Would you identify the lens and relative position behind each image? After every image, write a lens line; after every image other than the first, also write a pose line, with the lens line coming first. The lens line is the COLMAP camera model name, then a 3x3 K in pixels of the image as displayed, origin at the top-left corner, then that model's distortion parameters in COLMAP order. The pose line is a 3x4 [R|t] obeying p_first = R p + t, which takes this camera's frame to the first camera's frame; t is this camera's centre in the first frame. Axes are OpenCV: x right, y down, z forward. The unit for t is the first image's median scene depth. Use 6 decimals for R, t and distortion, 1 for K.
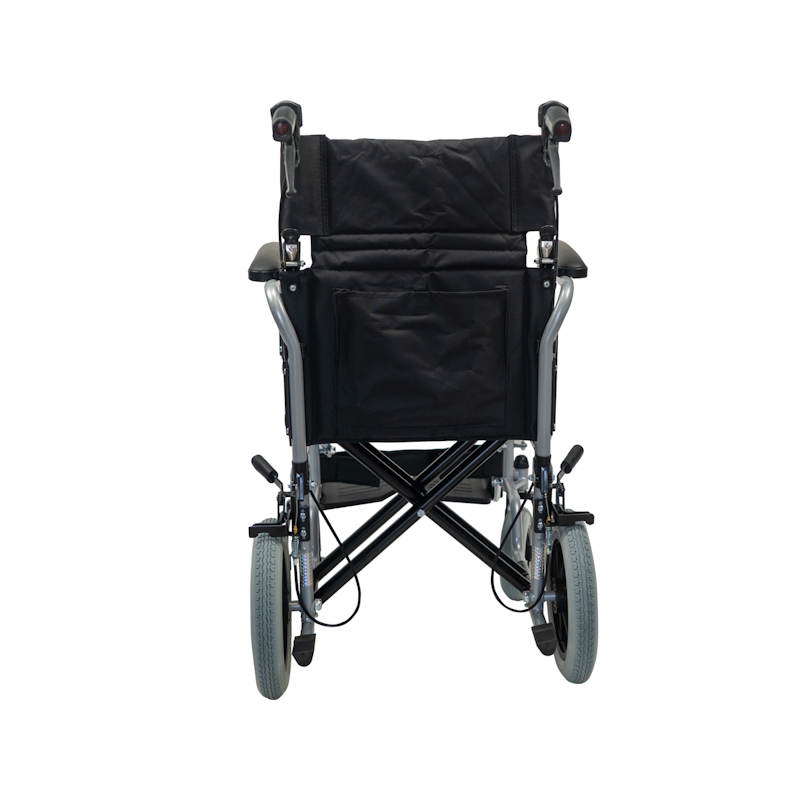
lens RADIAL K [[1616.4, 0, 400.0], [0, 1616.4, 400.0], [0, 0, 1]] dist [-0.071361, 0.041982]
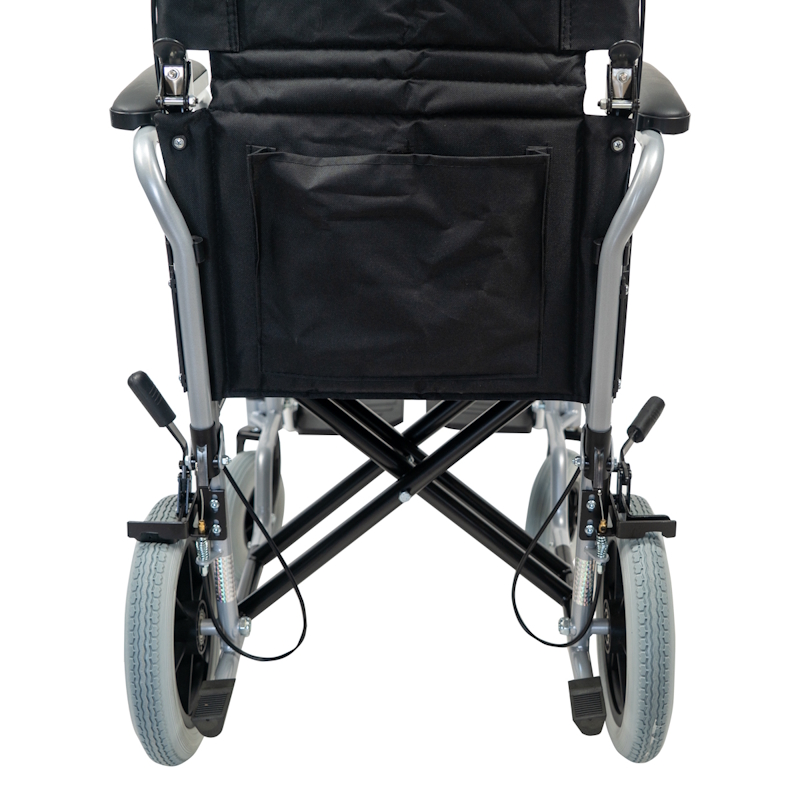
lens RADIAL K [[1309.1, 0, 400.0], [0, 1309.1, 400.0], [0, 0, 1]] dist [0.007608, 0.061194]
pose [[0.996668, 0.036882, -0.072745, 0.050974], [-0.025690, 0.988474, 0.149192, -0.049875], [0.077409, -0.146826, 0.986129, 0.522378]]
